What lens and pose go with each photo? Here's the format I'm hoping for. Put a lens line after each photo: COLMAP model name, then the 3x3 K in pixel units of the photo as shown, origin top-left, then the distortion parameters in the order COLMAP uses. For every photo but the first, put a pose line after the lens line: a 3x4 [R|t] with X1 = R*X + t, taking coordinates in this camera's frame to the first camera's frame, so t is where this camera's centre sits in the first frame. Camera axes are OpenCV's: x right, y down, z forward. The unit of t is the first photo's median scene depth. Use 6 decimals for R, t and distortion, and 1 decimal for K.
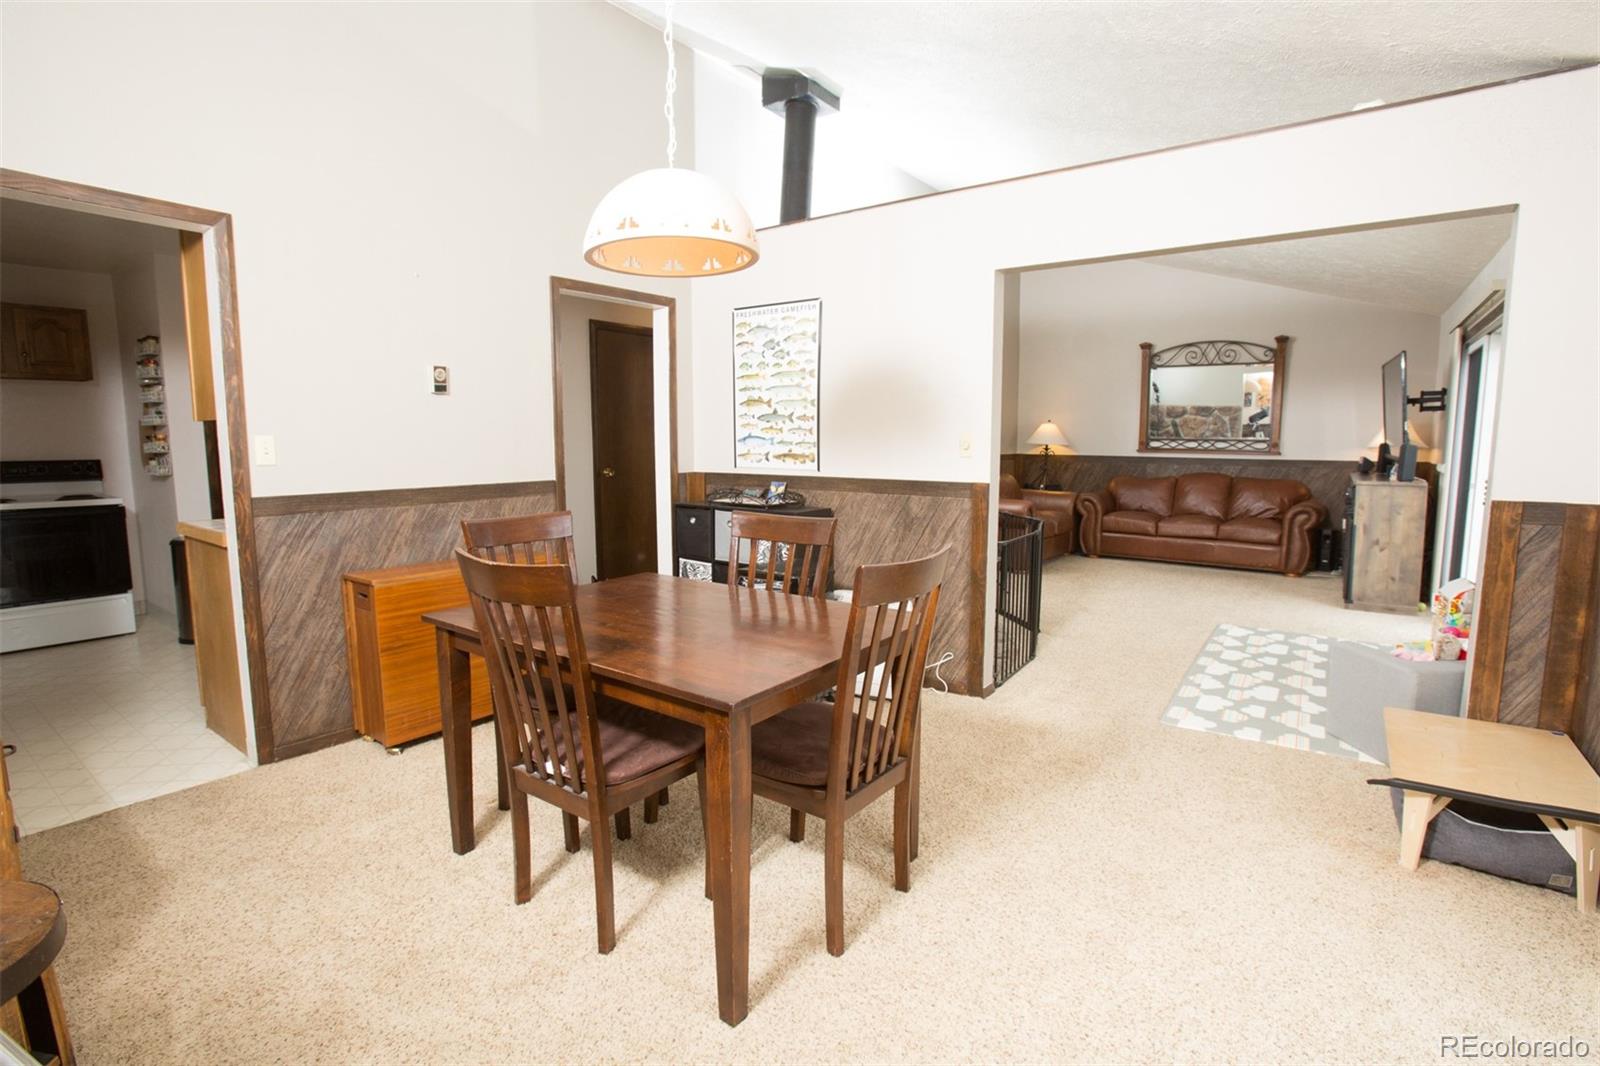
lens RADIAL K [[744.4, 0, 805.7], [0, 744.4, 527.0], [0, 0, 1]] dist [-0.038980, 0.000317]
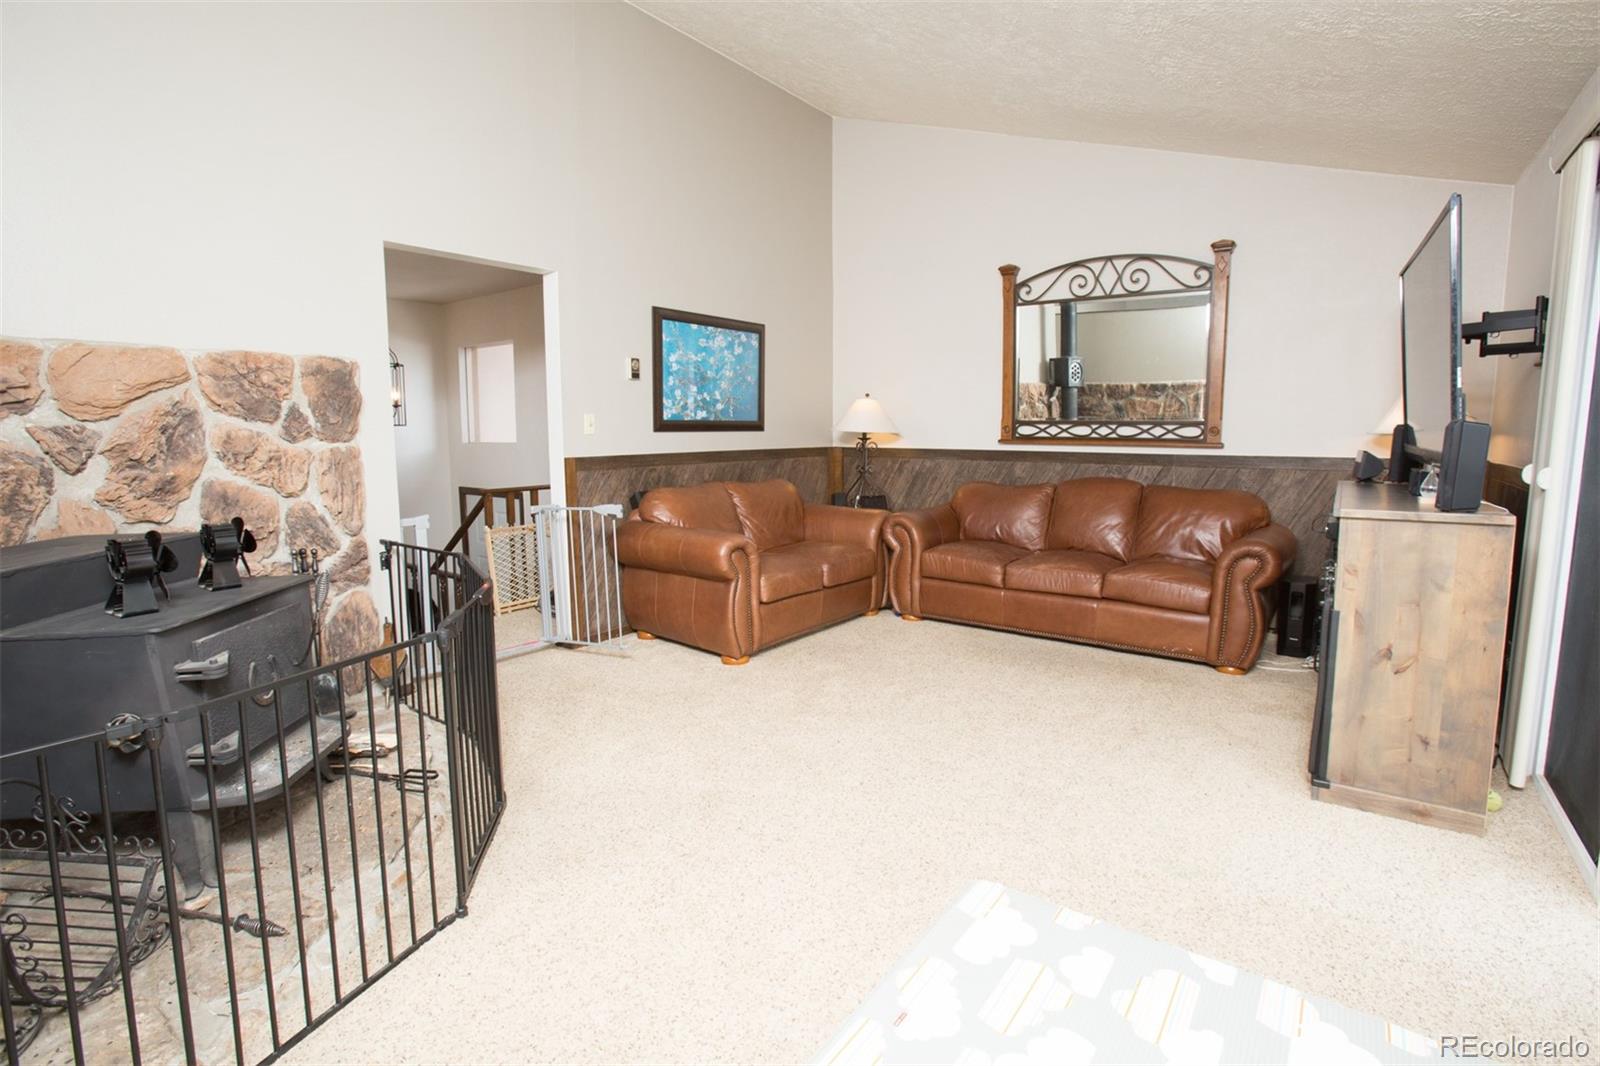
lens RADIAL K [[742.4, 0, 801.1], [0, 742.4, 523.1], [0, 0, 1]] dist [-0.083335, 0.026167]
pose [[0.999690, -0.001664, -0.024836, 0.353689], [0.001759, 0.999991, 0.003767, -0.044517], [0.024830, -0.003809, 0.999684, 0.450397]]
